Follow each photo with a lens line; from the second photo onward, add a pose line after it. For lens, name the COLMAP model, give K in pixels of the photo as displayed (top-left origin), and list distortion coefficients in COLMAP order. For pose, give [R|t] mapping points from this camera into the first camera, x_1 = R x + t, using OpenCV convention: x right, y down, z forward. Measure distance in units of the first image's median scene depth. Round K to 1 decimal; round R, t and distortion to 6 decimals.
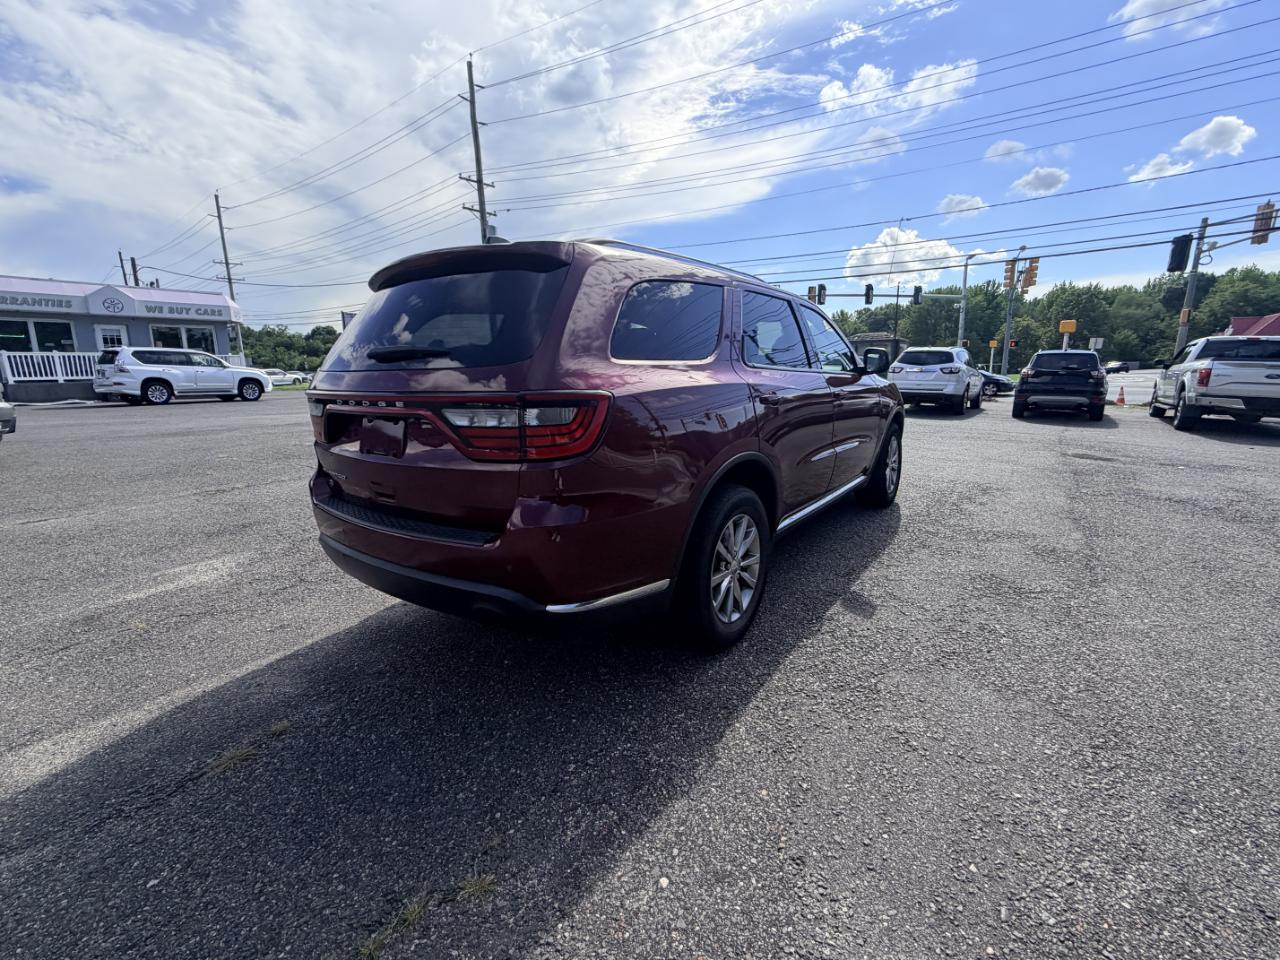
lens RADIAL K [[567.2, 0, 641.1], [0, 567.2, 479.3], [0, 0, 1]] dist [-0.000203, 0.000088]
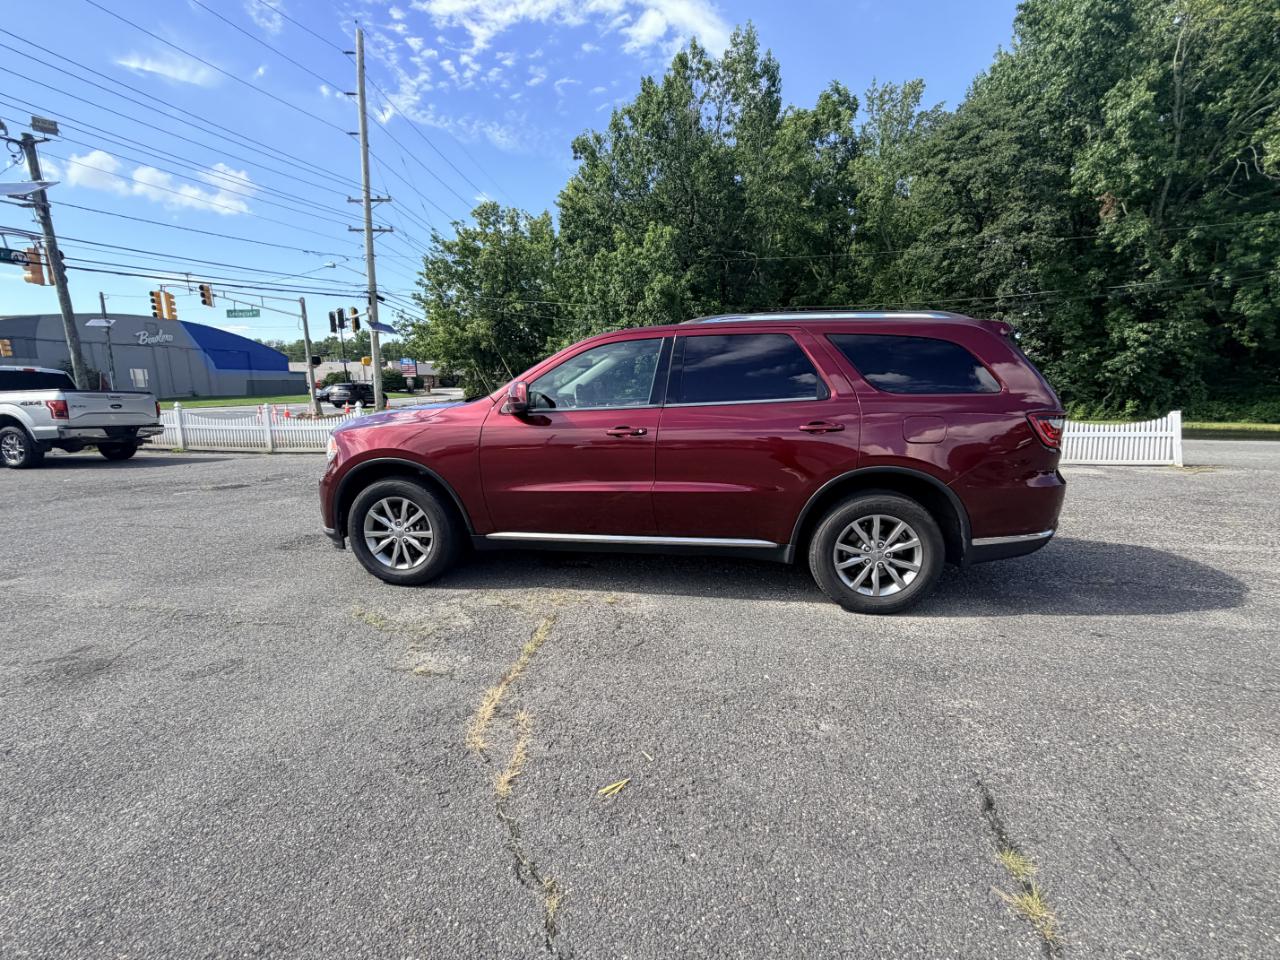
lens RADIAL K [[567.2, 0, 642.9], [0, 567.2, 484.0], [0, 0, 1]] dist [-0.000203, 0.000088]
pose [[-0.453913, -0.141274, 0.879775, -0.172278], [0.184572, 0.951029, 0.247945, -0.064961], [-0.871720, 0.274927, -0.405609, 0.317402]]
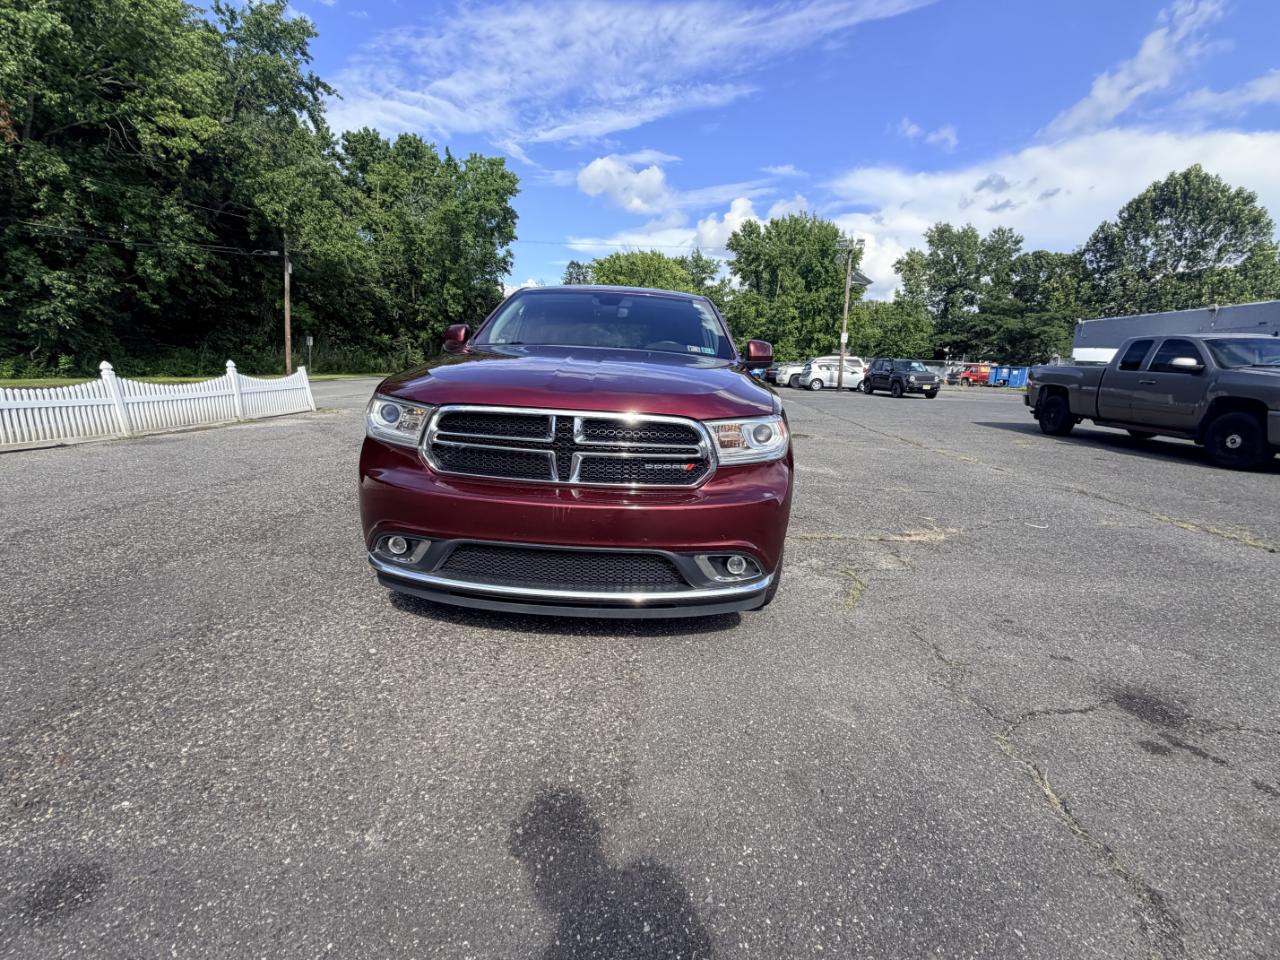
lens RADIAL K [[567.2, 0, 641.4], [0, 567.2, 479.5], [0, 0, 1]] dist [-0.000203, 0.000088]
pose [[-0.831731, 0.086541, -0.548393, 0.145734], [-0.141523, 0.922094, 0.360157, -0.078028], [0.536838, 0.377164, -0.754687, 0.406387]]
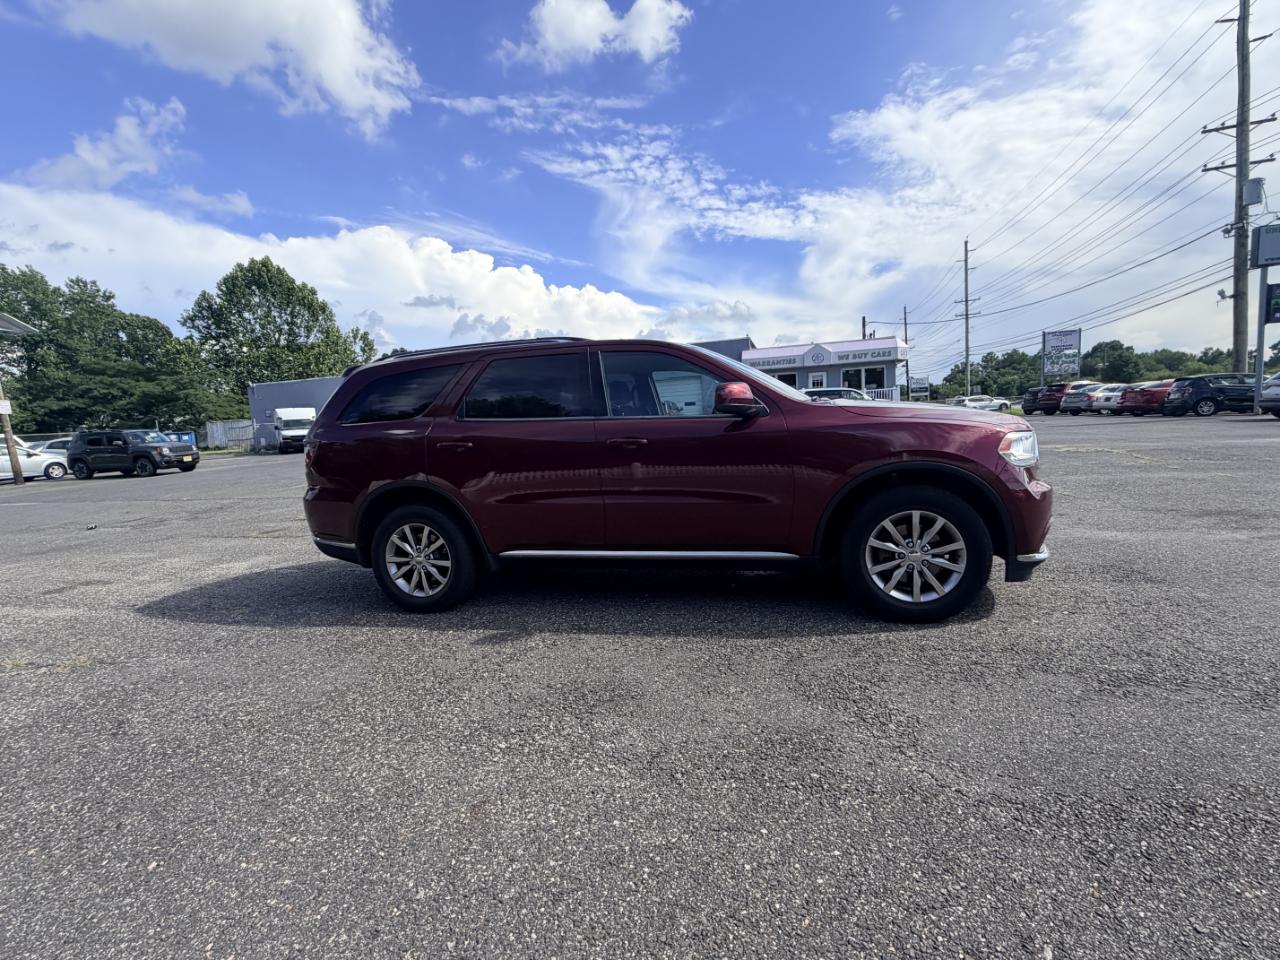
lens RADIAL K [[567.2, 0, 642.2], [0, 567.2, 472.4], [0, 0, 1]] dist [-0.000203, 0.000088]
pose [[0.365372, 0.078432, -0.927551, 0.231395], [-0.126869, 0.991342, 0.033851, -0.025539], [0.922175, 0.105309, 0.372159, 0.129864]]
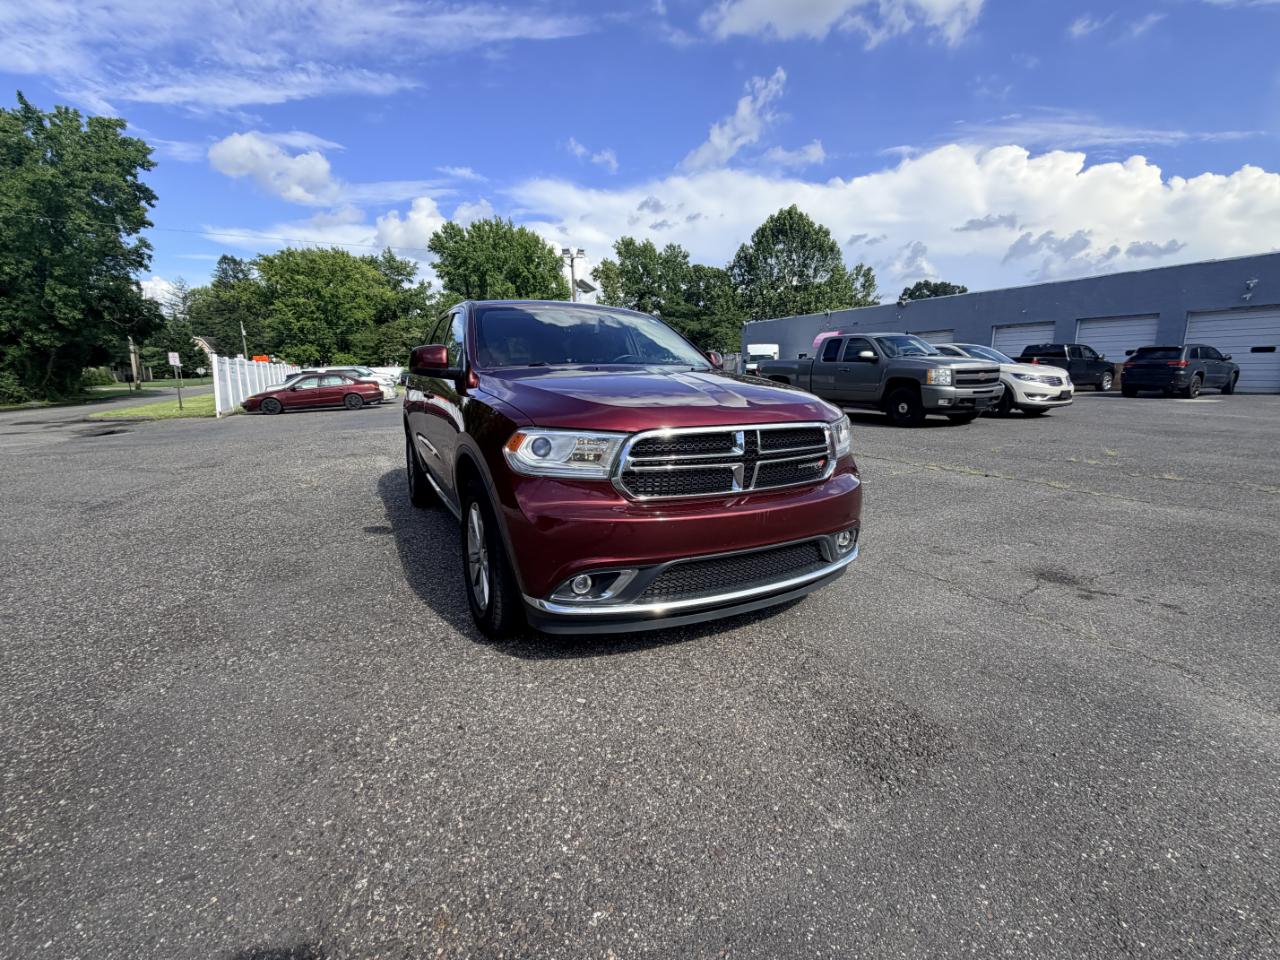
lens RADIAL K [[567.2, 0, 645.3], [0, 567.2, 478.0], [0, 0, 1]] dist [-0.000203, 0.000088]
pose [[-0.462841, 0.175877, -0.868818, 0.211414], [-0.161372, 0.947025, 0.277675, -0.068505], [0.871629, 0.268722, -0.409941, 0.346585]]
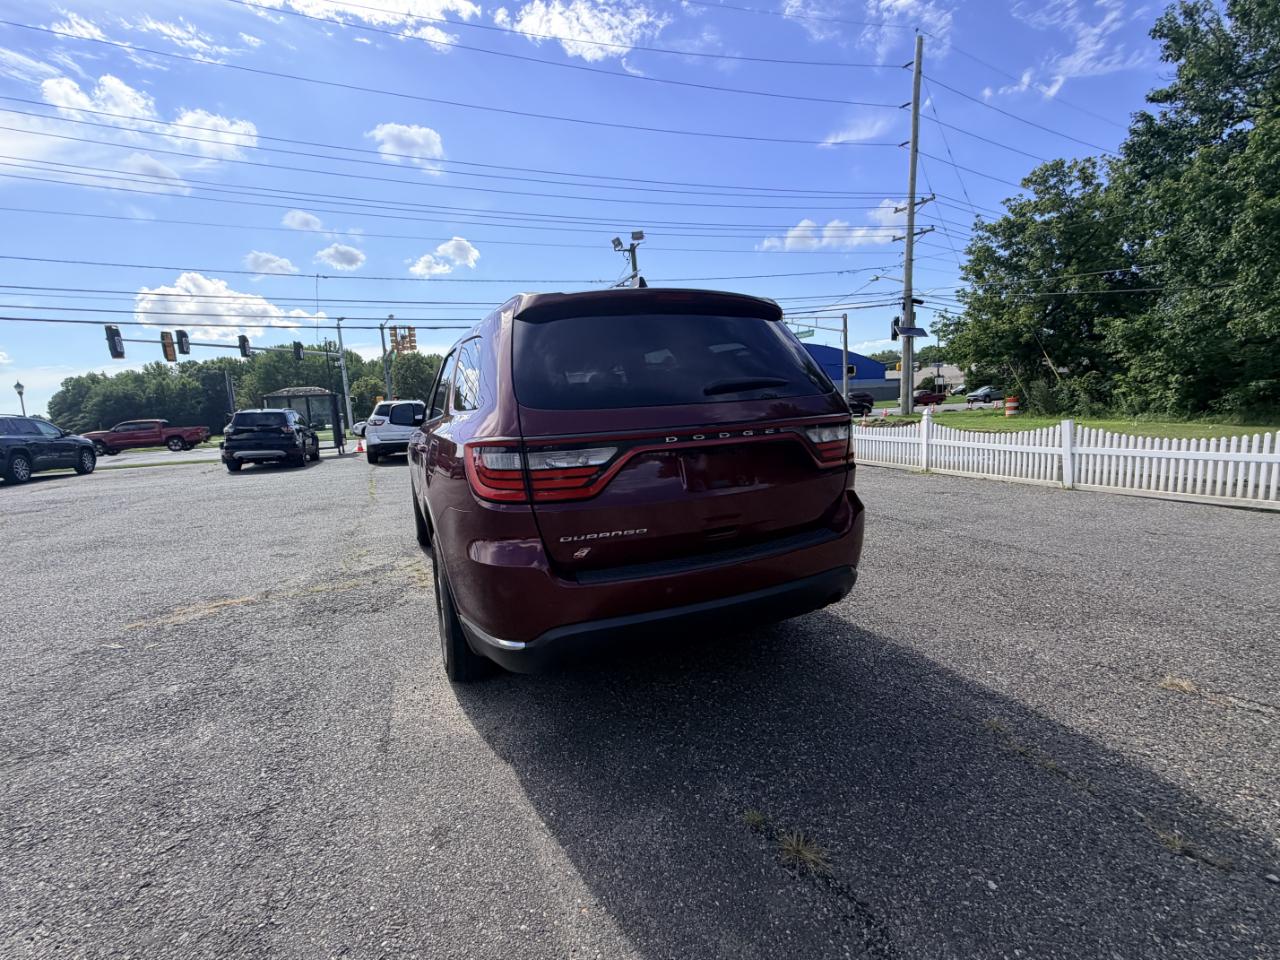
lens RADIAL K [[567.2, 0, 640.7], [0, 567.2, 481.6], [0, 0, 1]] dist [-0.000203, 0.000088]
pose [[0.509695, -0.128482, 0.850708, -0.149774], [0.206856, 0.978082, 0.023783, -0.011654], [-0.835118, 0.163852, 0.525101, 0.066816]]
